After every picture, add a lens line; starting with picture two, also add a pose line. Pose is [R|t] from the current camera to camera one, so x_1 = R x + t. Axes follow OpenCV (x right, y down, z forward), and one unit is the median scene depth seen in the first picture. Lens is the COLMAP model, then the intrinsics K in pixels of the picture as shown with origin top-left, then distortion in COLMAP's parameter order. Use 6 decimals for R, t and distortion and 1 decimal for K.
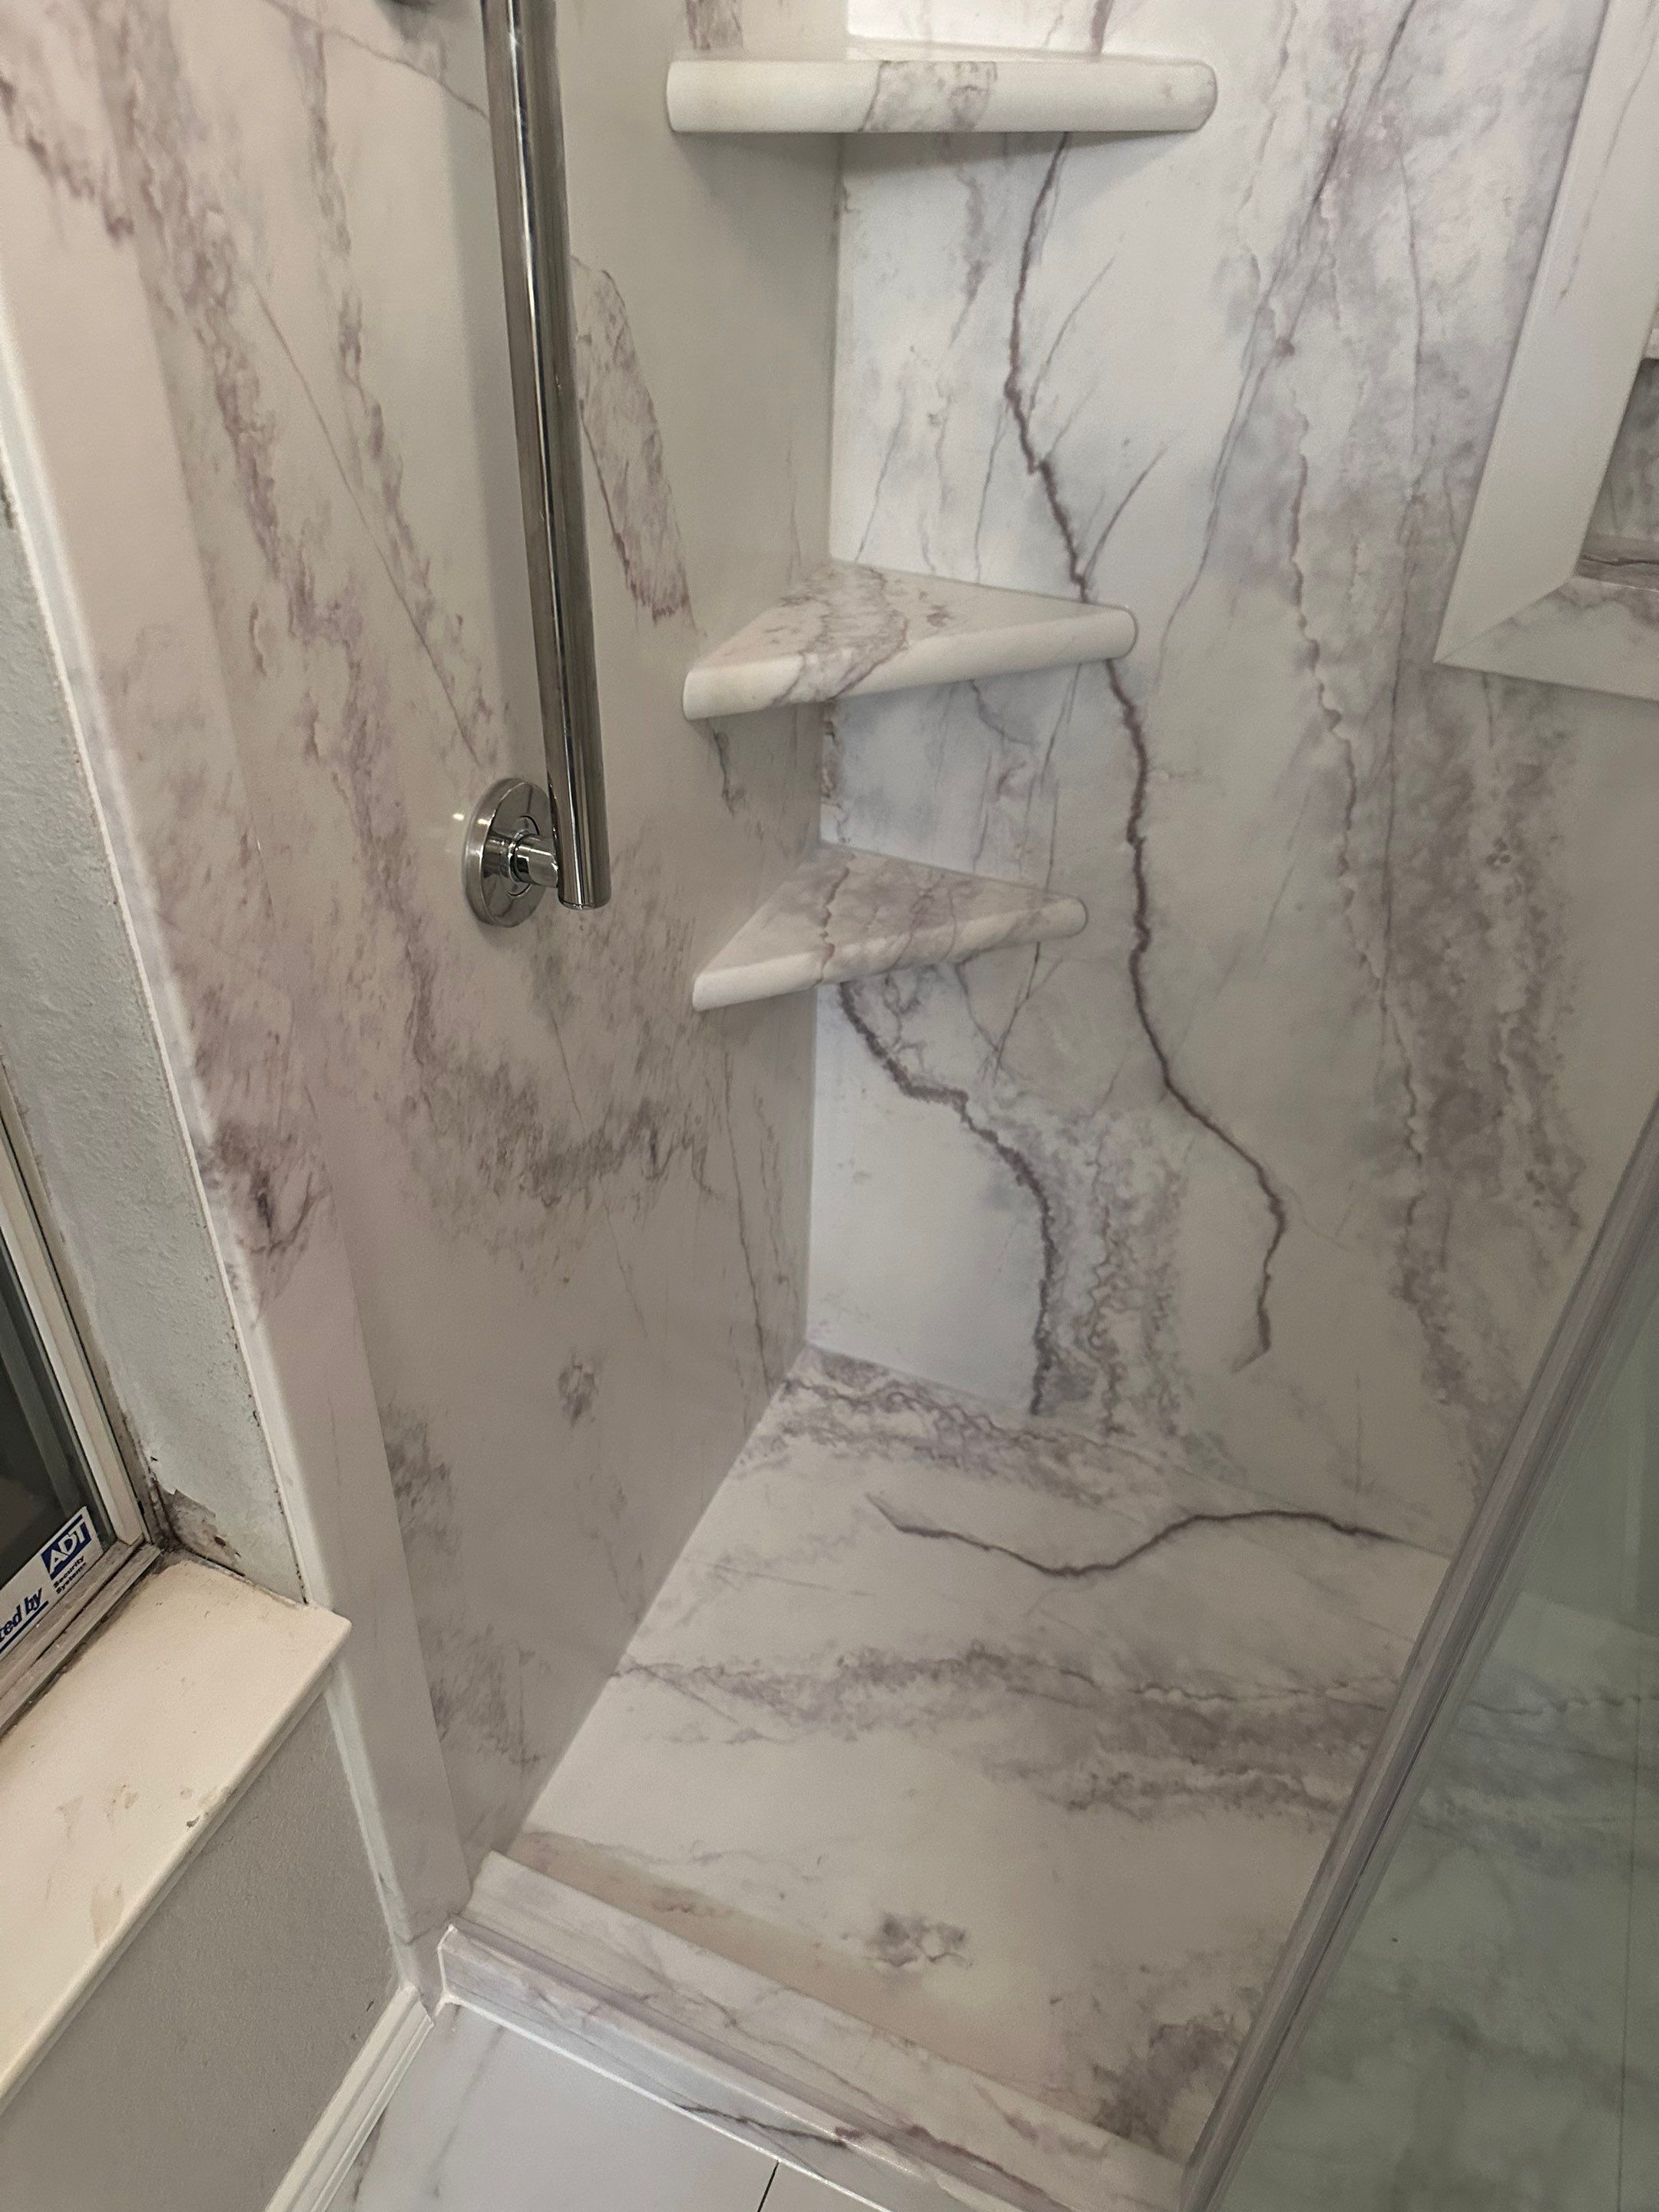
lens RADIAL K [[1568.4, 0, 802.5], [0, 1568.4, 1118.2], [0, 0, 1]] dist [0.012746, -0.035031]
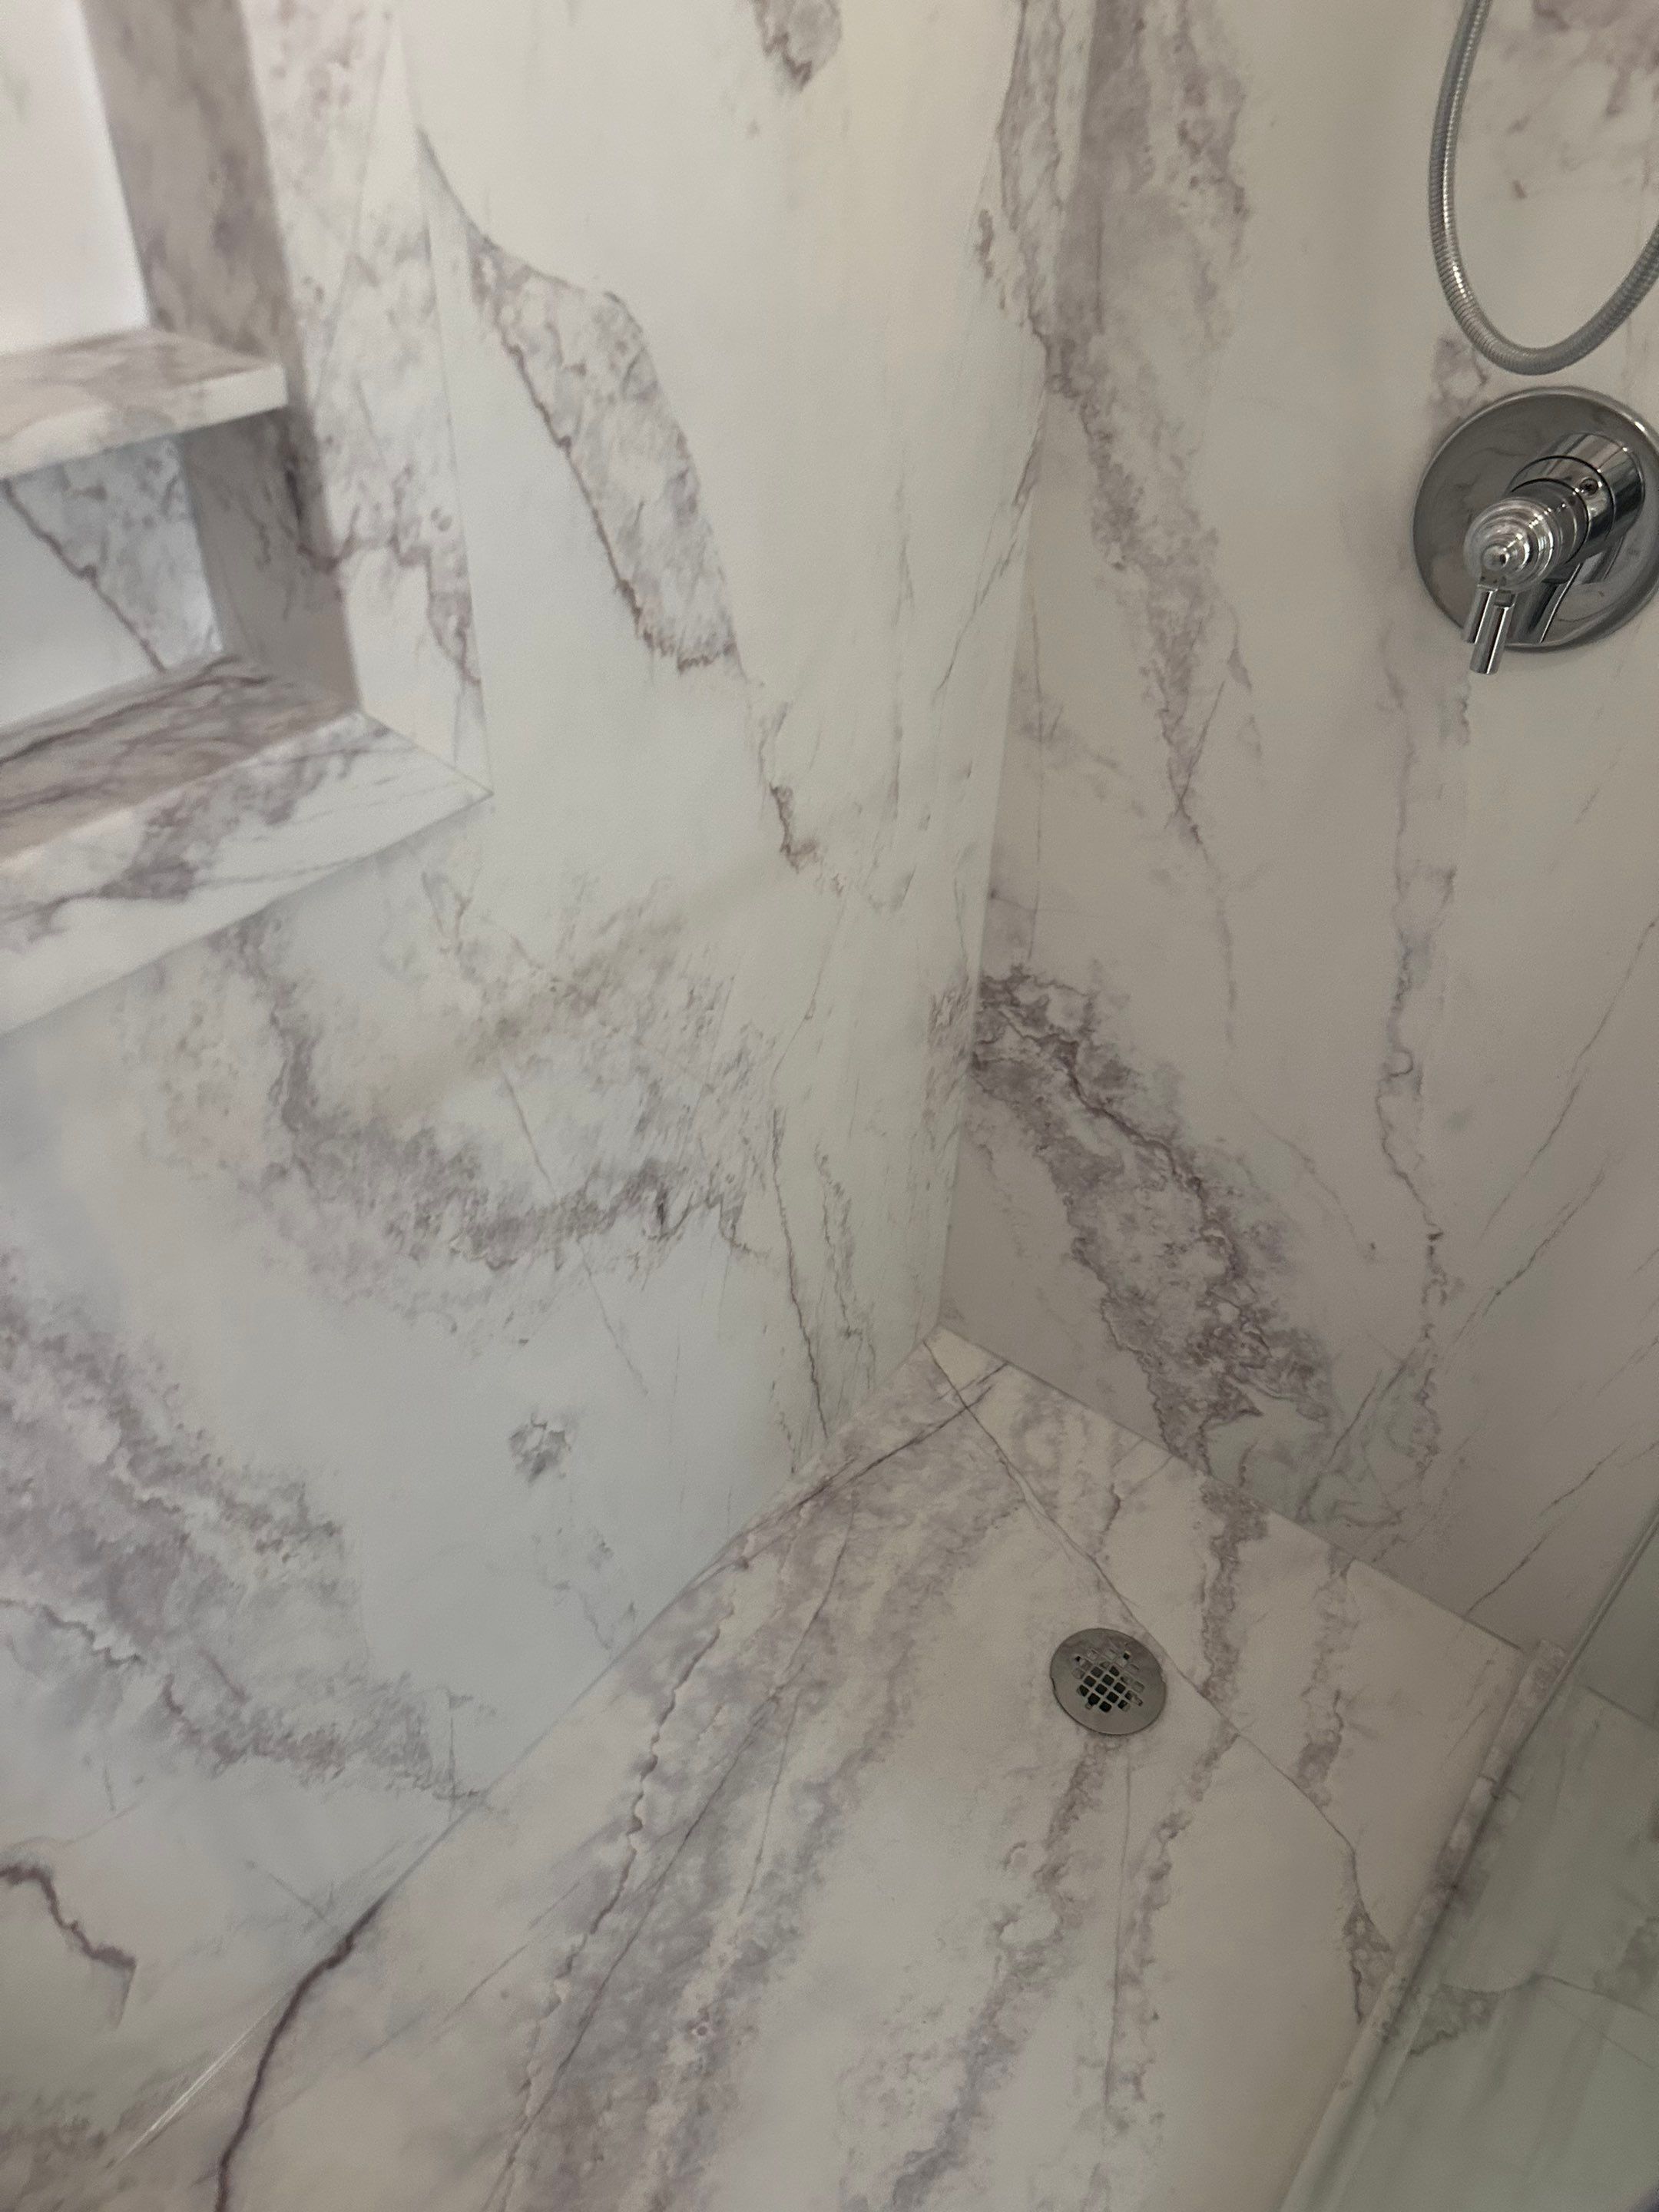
lens RADIAL K [[1551.9, 0, 831.0], [0, 1551.9, 1096.6], [0, 0, 1]] dist [0.054379, -0.074751]
pose [[0.241500, -0.626728, 0.740871, 0.144520], [0.565845, 0.711188, 0.417171, -0.302311], [-0.788351, 0.318471, 0.526383, 0.407599]]
